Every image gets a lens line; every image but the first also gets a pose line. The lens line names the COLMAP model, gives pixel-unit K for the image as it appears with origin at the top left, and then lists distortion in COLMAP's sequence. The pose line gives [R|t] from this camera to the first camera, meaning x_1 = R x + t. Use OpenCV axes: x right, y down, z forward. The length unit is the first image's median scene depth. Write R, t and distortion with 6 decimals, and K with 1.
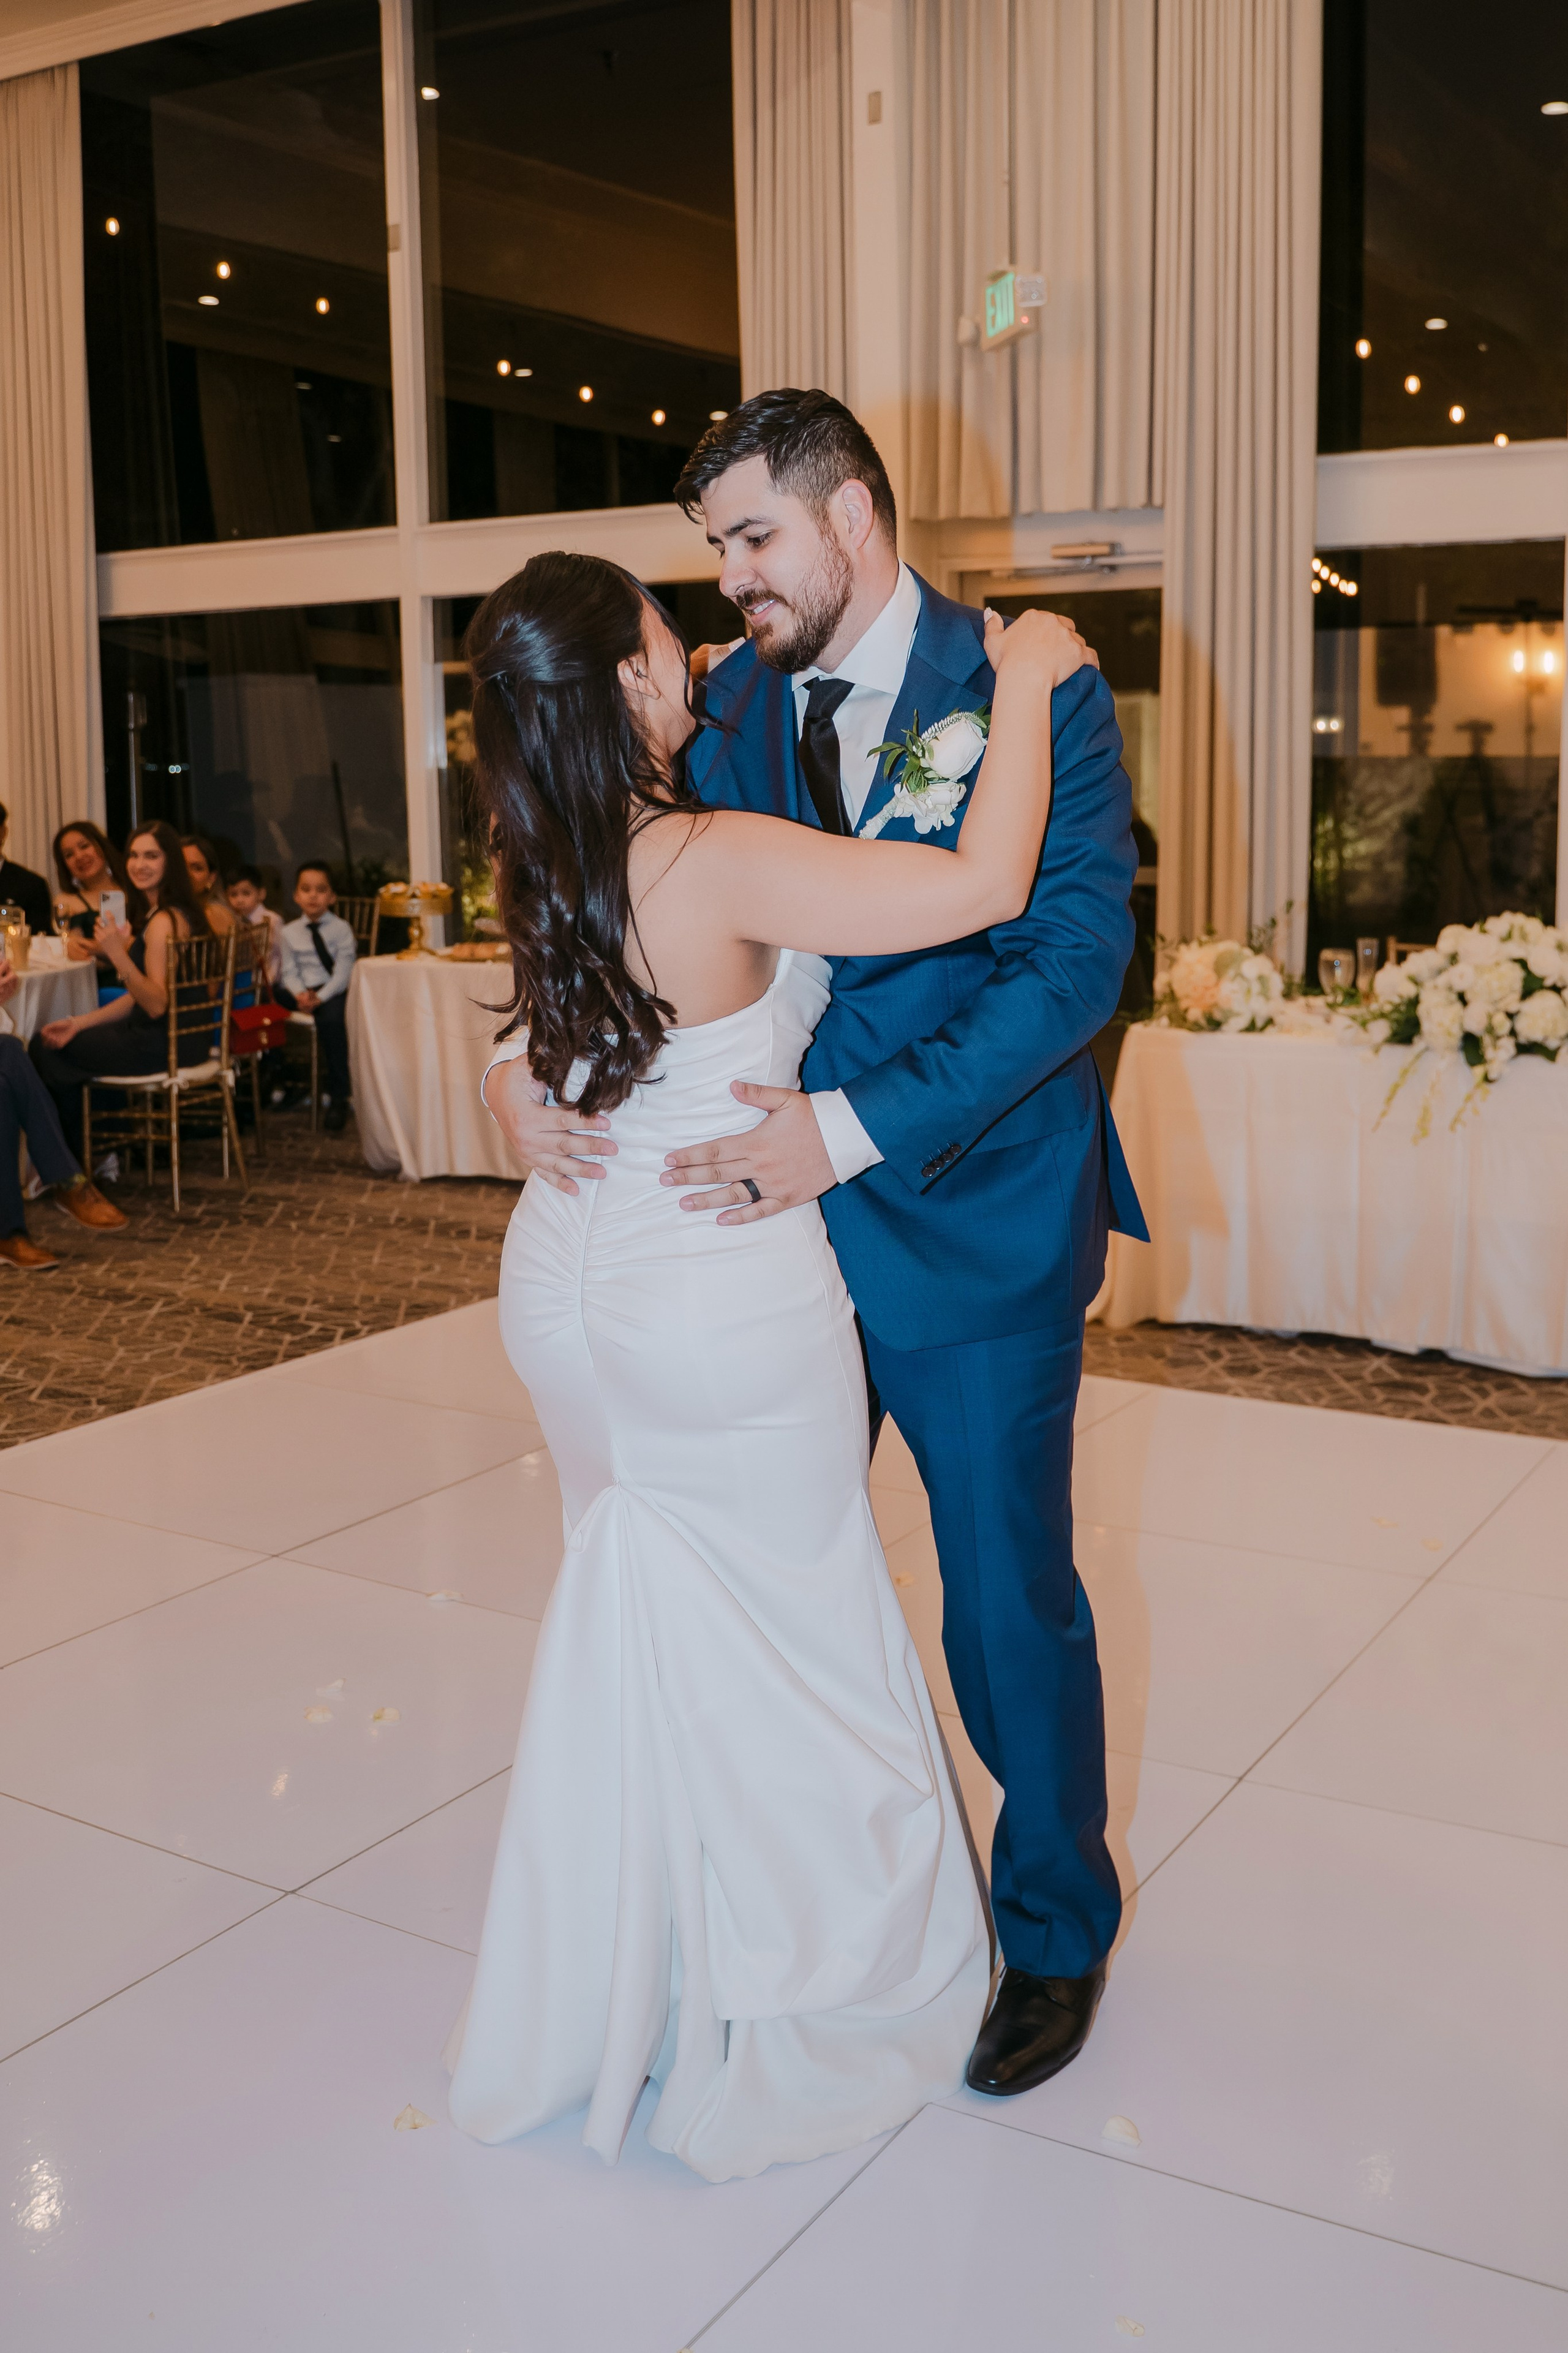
lens RADIAL K [[2555.3, 0, 784.0], [0, 2555.3, 1176.5], [0, 0, 1]] dist [-0.158703, 0.211005]
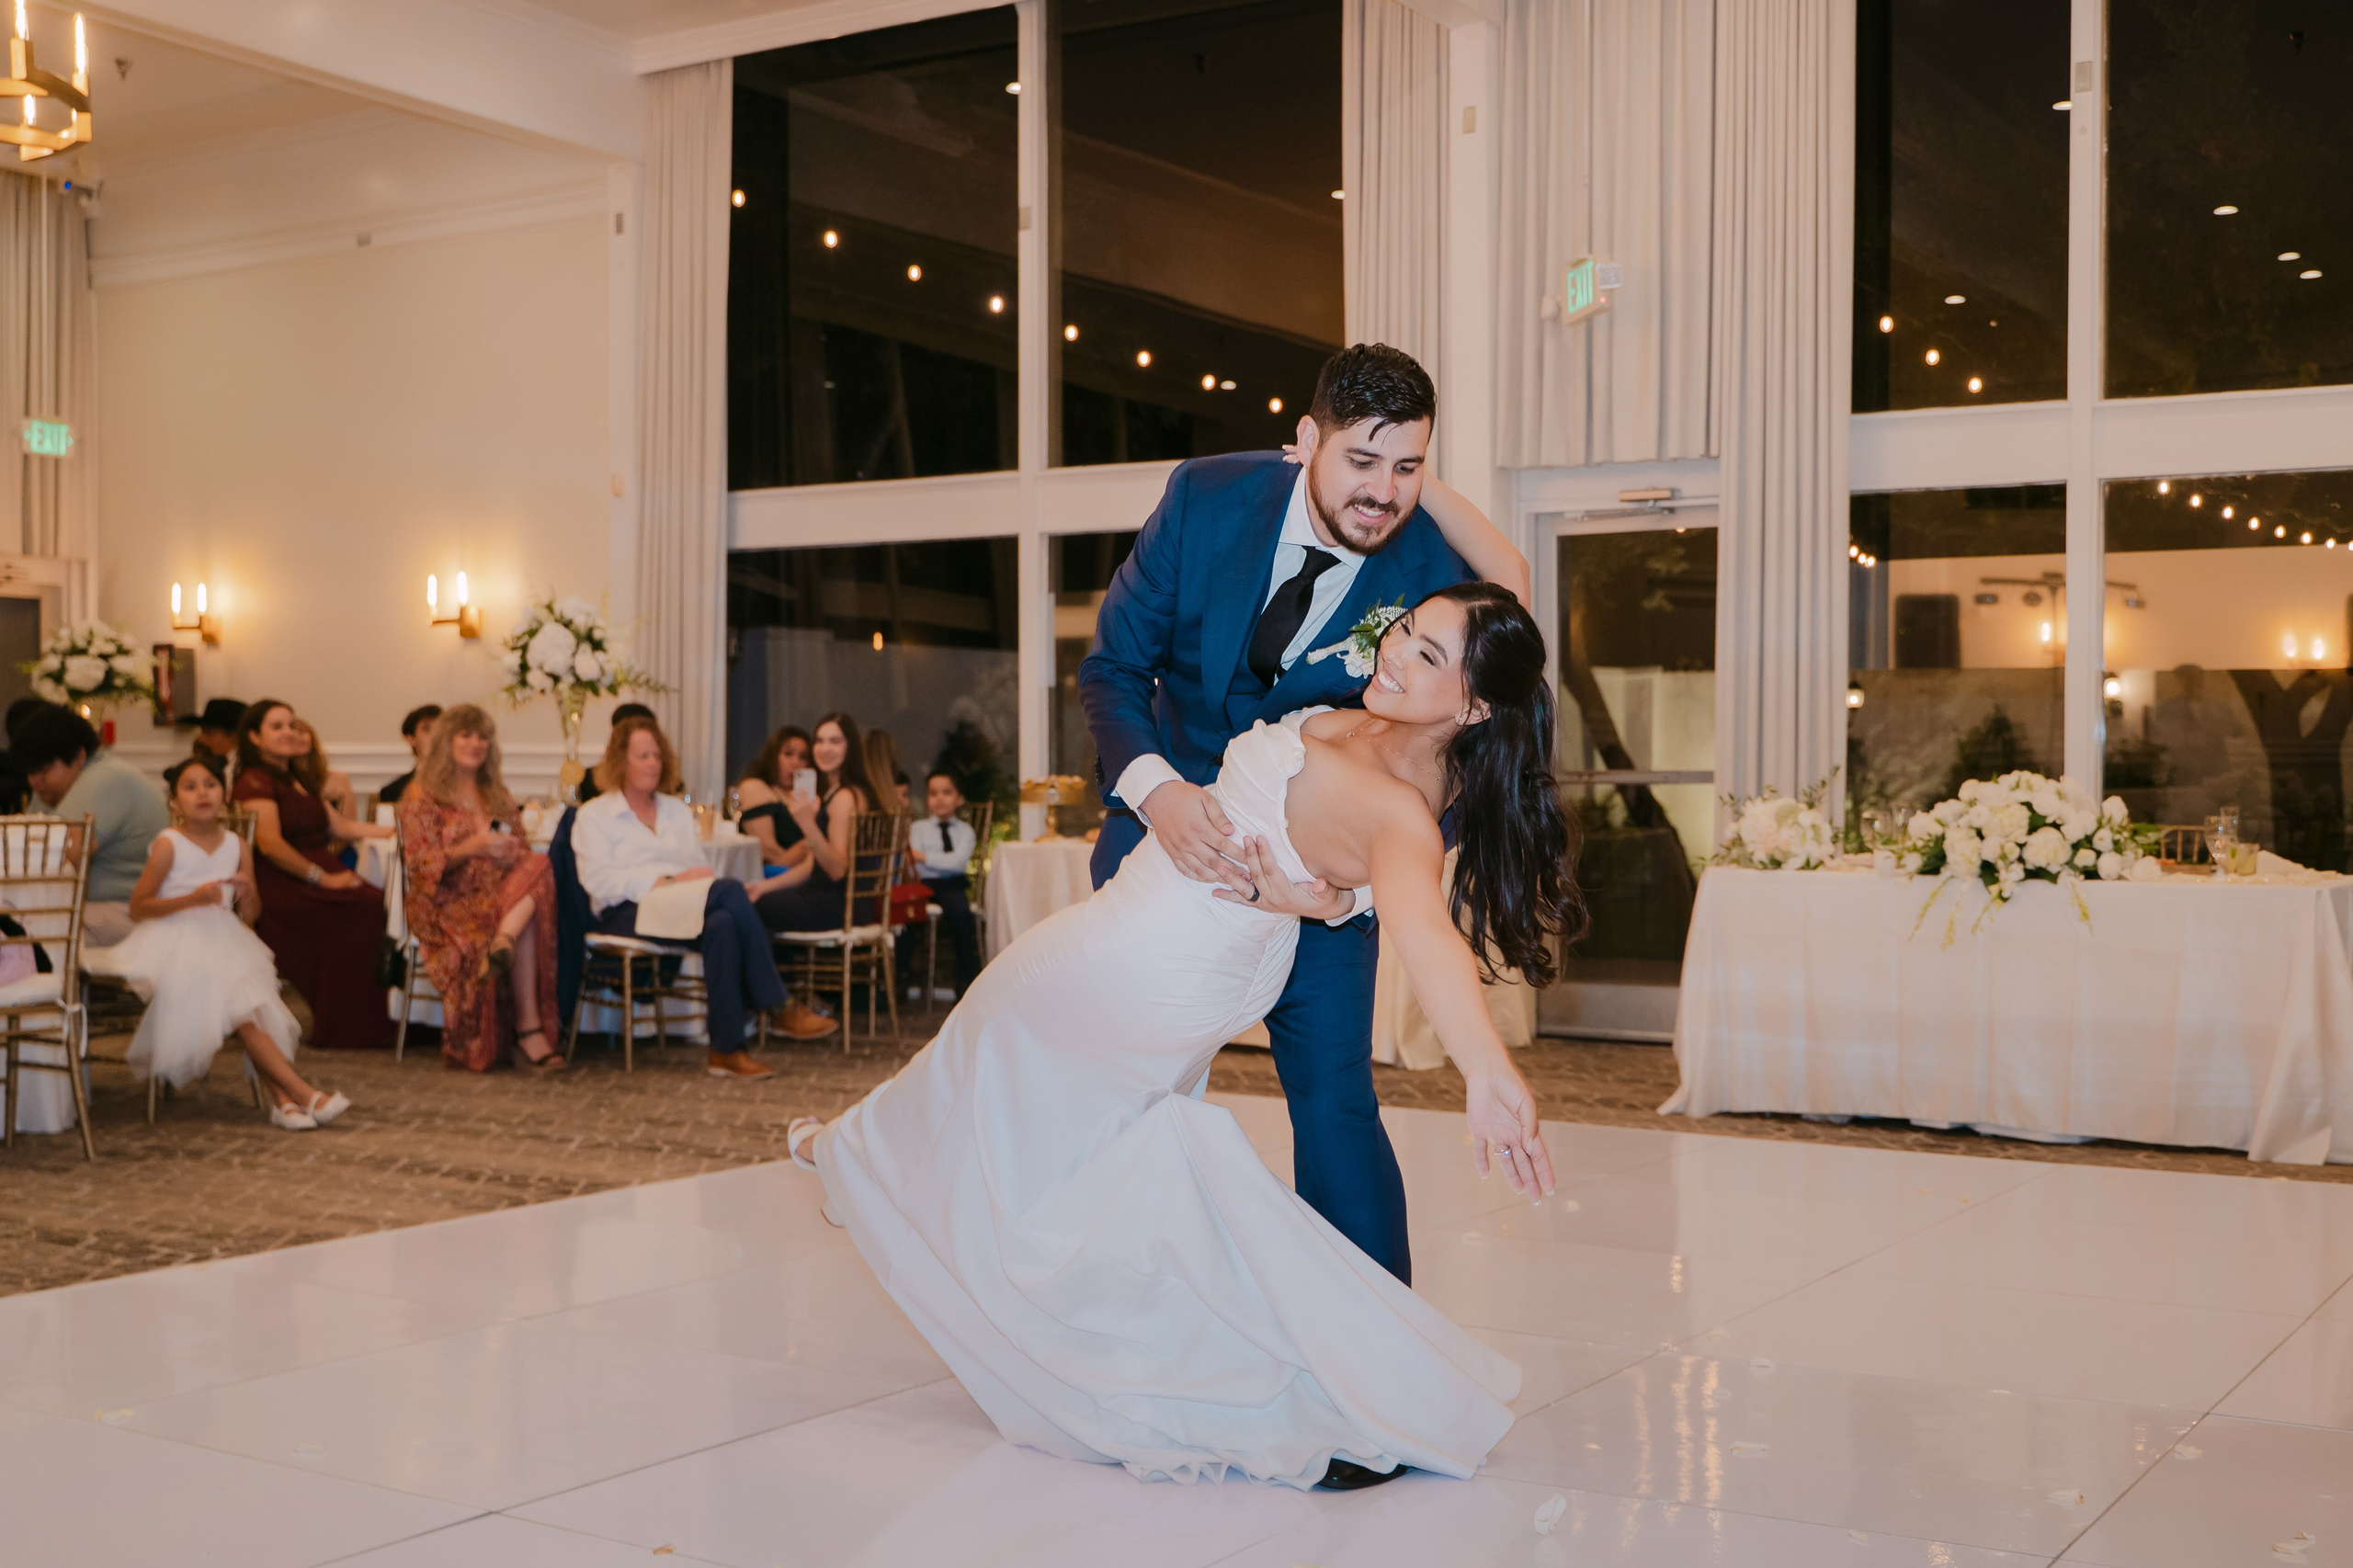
lens RADIAL K [[2758.3, 0, 1176.5], [0, 2758.3, 784.0], [0, 0, 1]] dist [-0.062335, 0.031978]
pose [[0.999456, 0.016832, -0.028348, -0.059971], [-0.020876, 0.988613, -0.149025, 0.076700], [0.025517, 0.149536, 0.988427, -0.235012]]
